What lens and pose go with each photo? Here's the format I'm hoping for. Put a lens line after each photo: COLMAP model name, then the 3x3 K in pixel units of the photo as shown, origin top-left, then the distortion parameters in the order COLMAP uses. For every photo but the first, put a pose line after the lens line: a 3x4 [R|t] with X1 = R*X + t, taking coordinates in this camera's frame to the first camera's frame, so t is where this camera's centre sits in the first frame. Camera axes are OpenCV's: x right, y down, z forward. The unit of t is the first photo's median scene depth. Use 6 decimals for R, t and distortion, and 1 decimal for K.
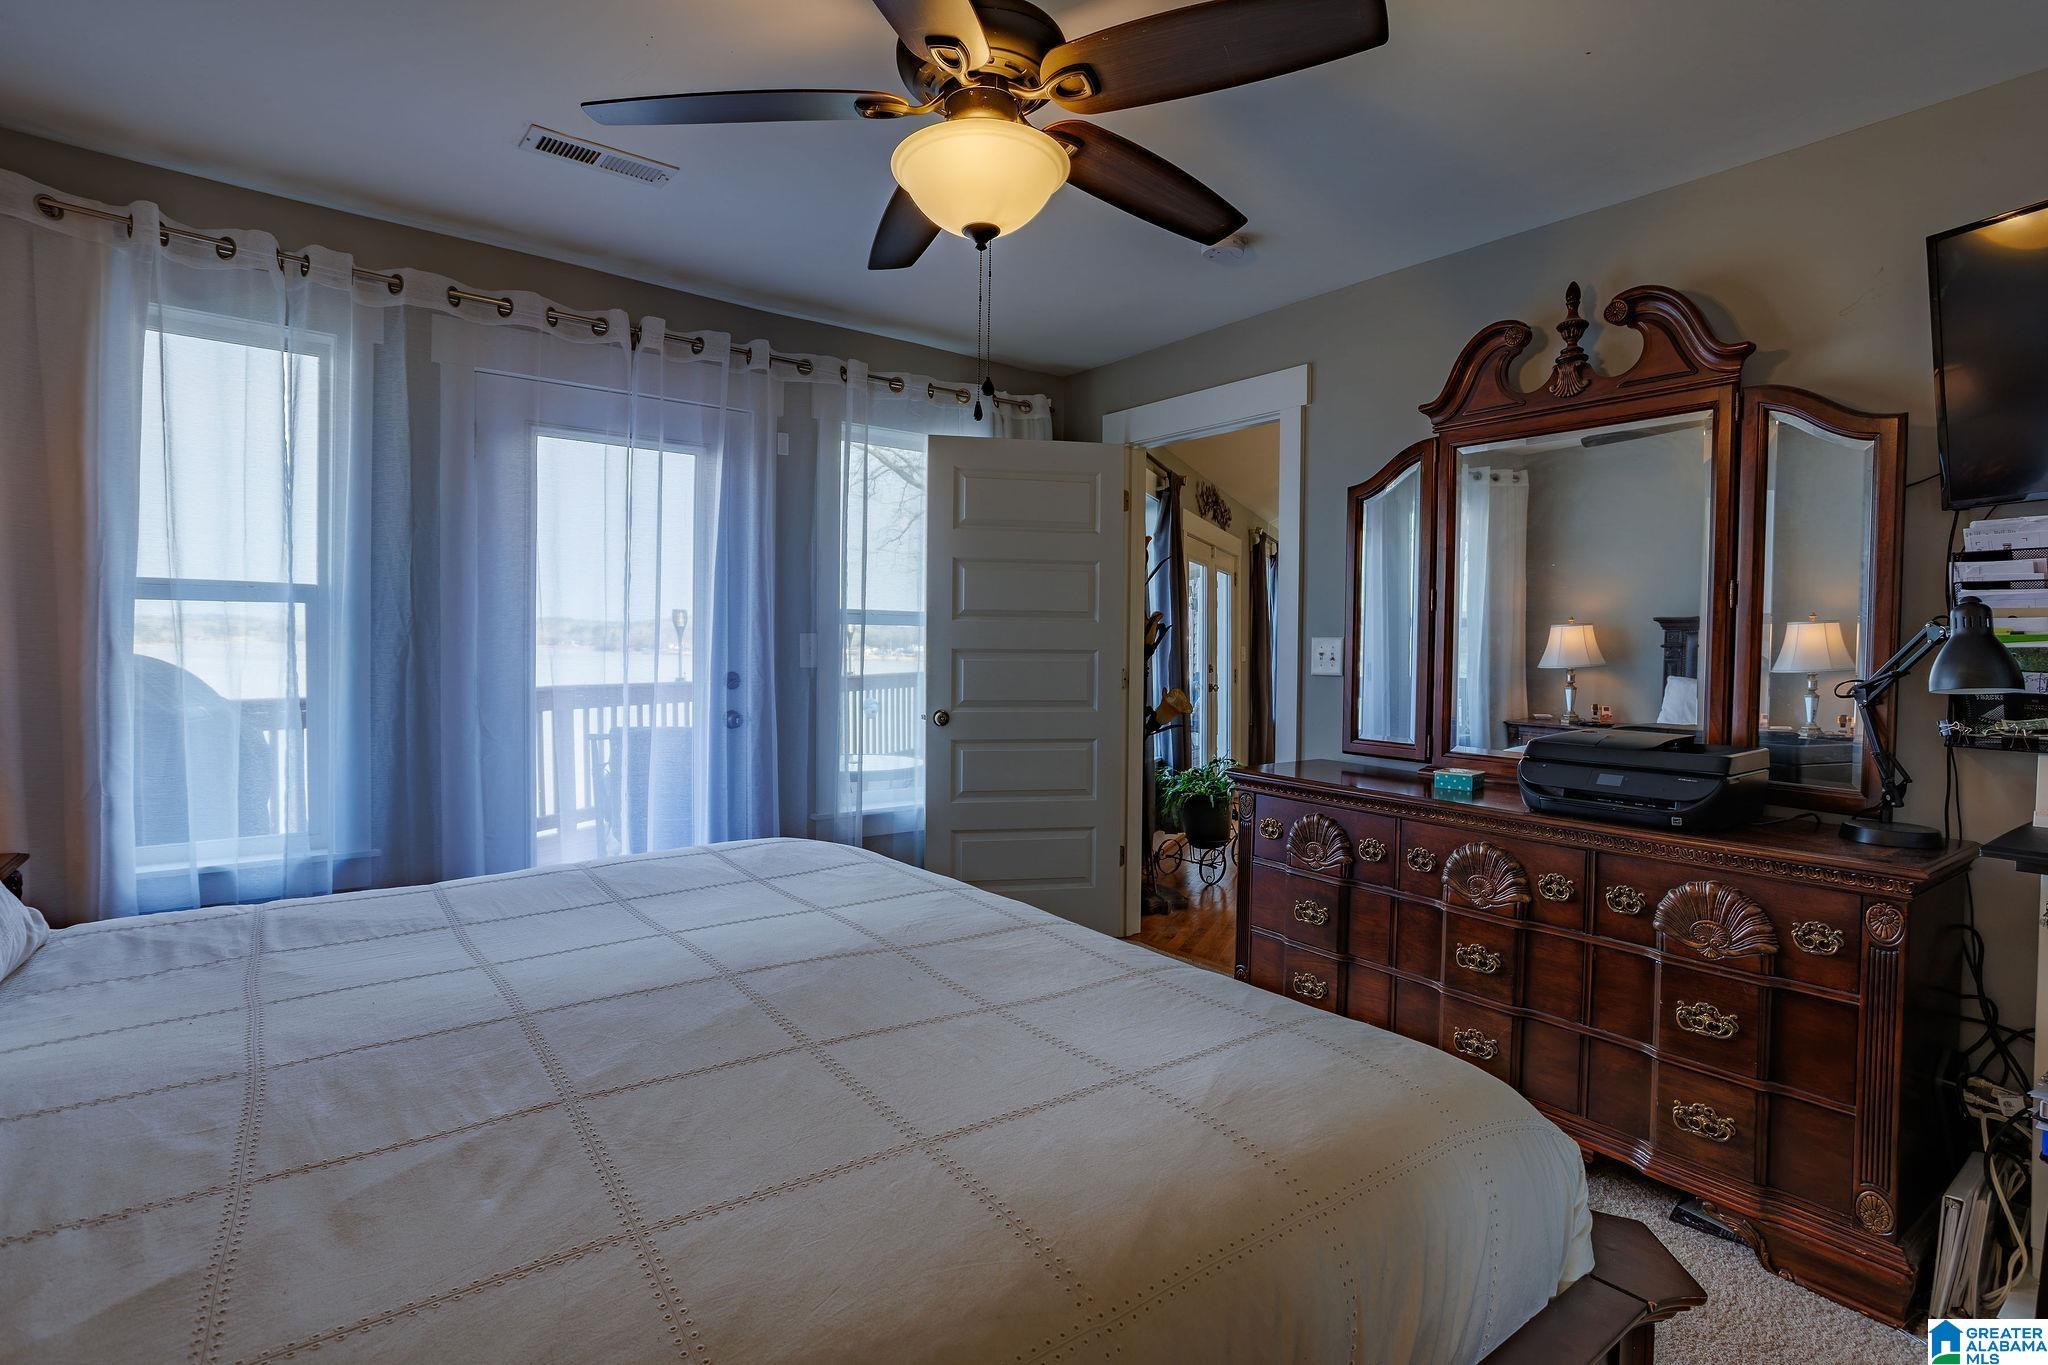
lens RADIAL K [[986.6, 0, 1037.5], [0, 986.6, 662.5], [0, 0, 1]] dist [-0.036377, 0.023297]
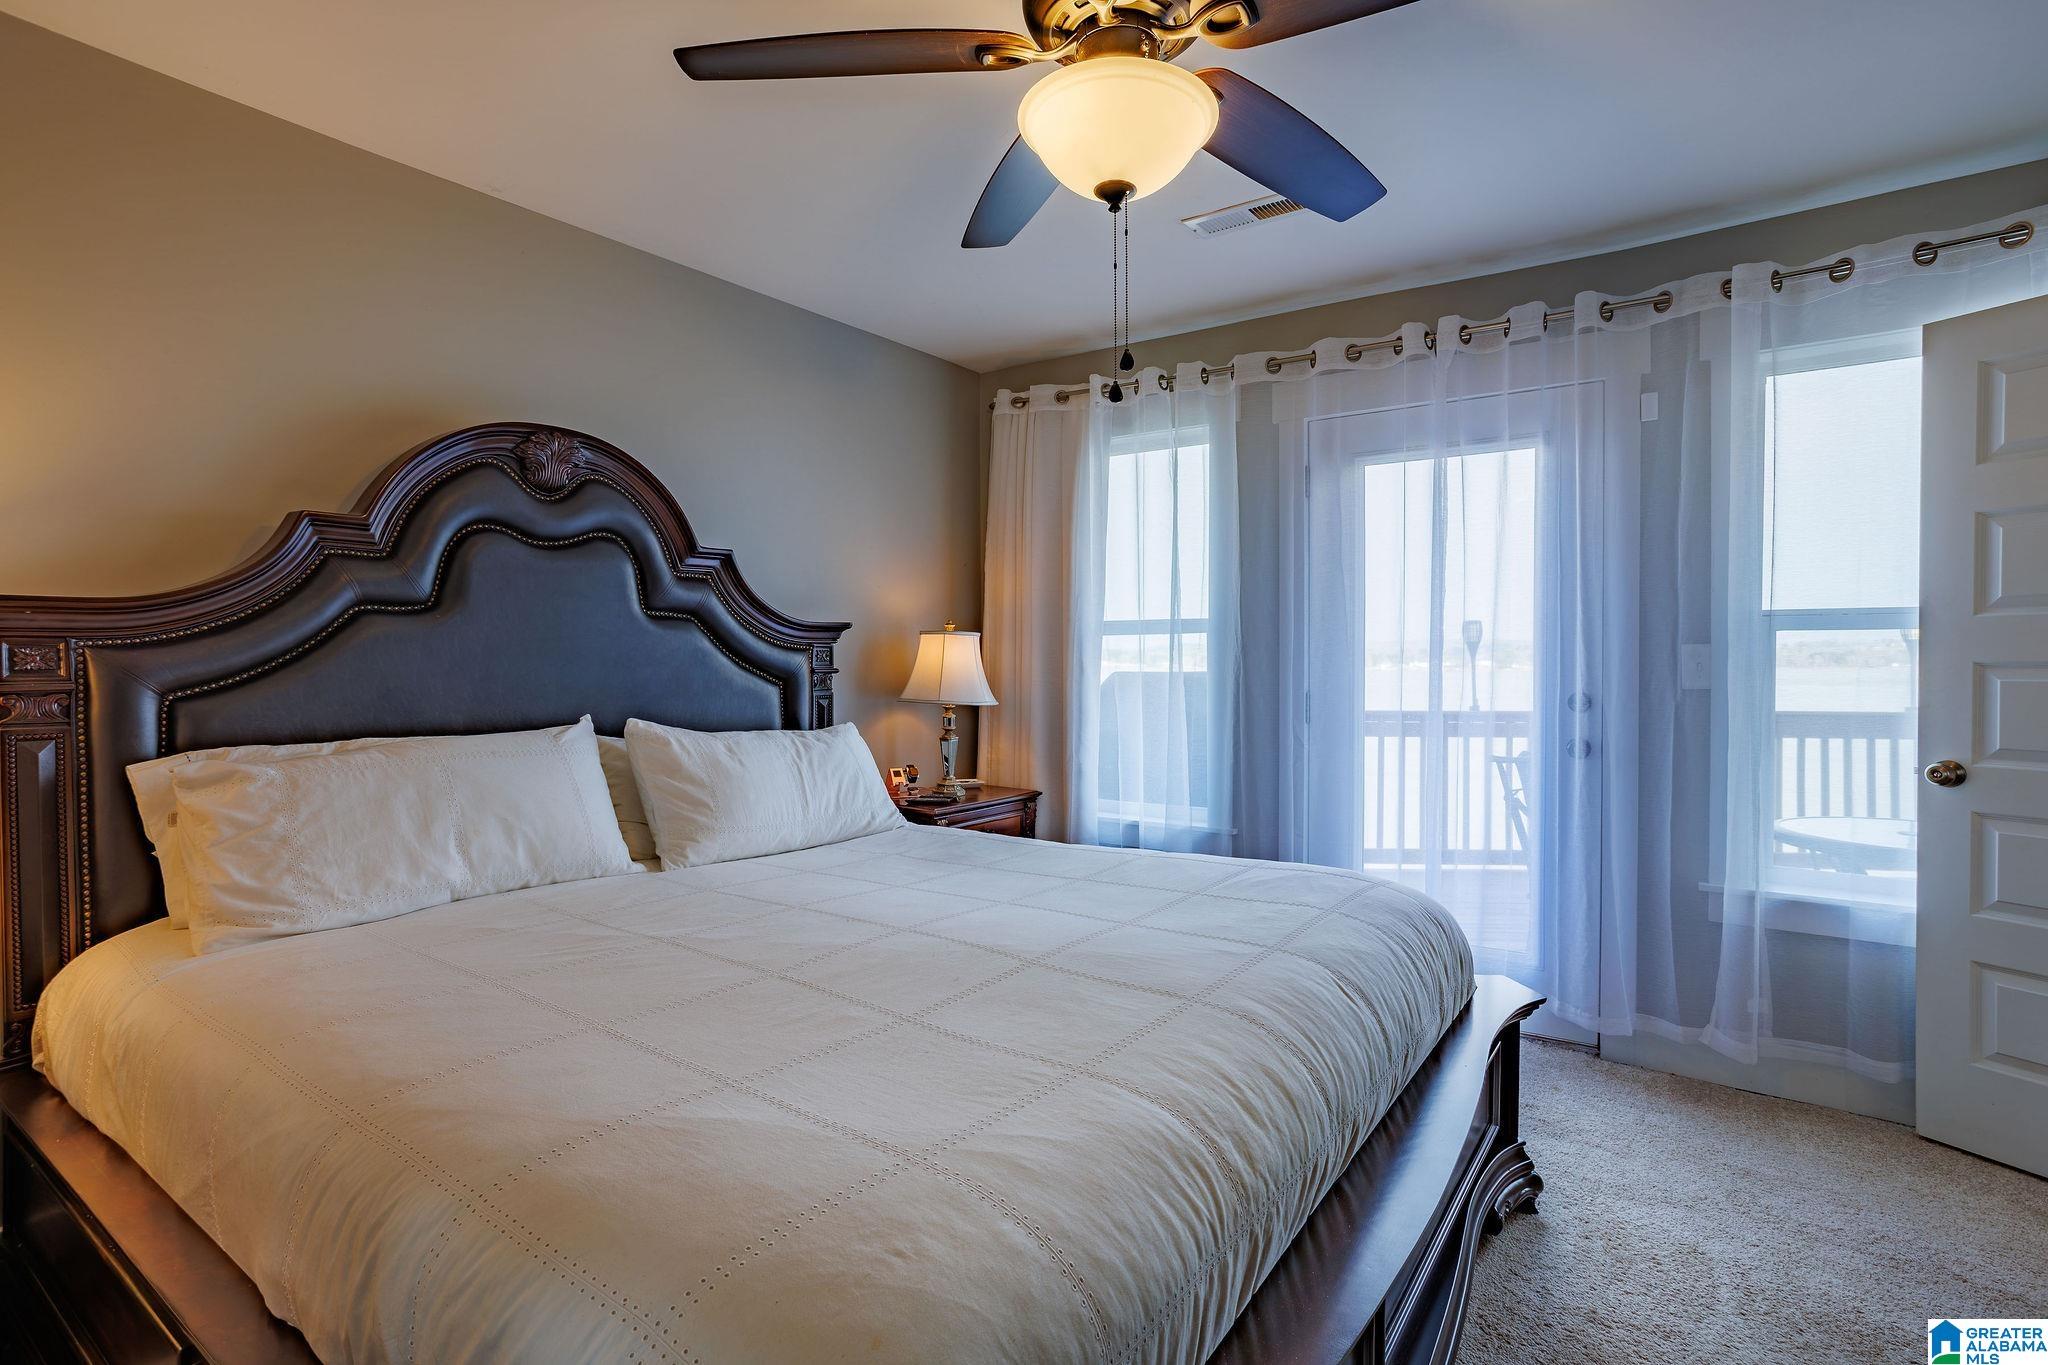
lens RADIAL K [[986.6, 0, 1042.0], [0, 986.6, 676.0], [0, 0, 1]] dist [-0.036377, 0.023297]
pose [[0.306495, 0.001573, -0.951871, 0.397580], [-0.009478, 0.999954, -0.001399, 0.001134], [0.951825, 0.009450, 0.306496, 0.343823]]
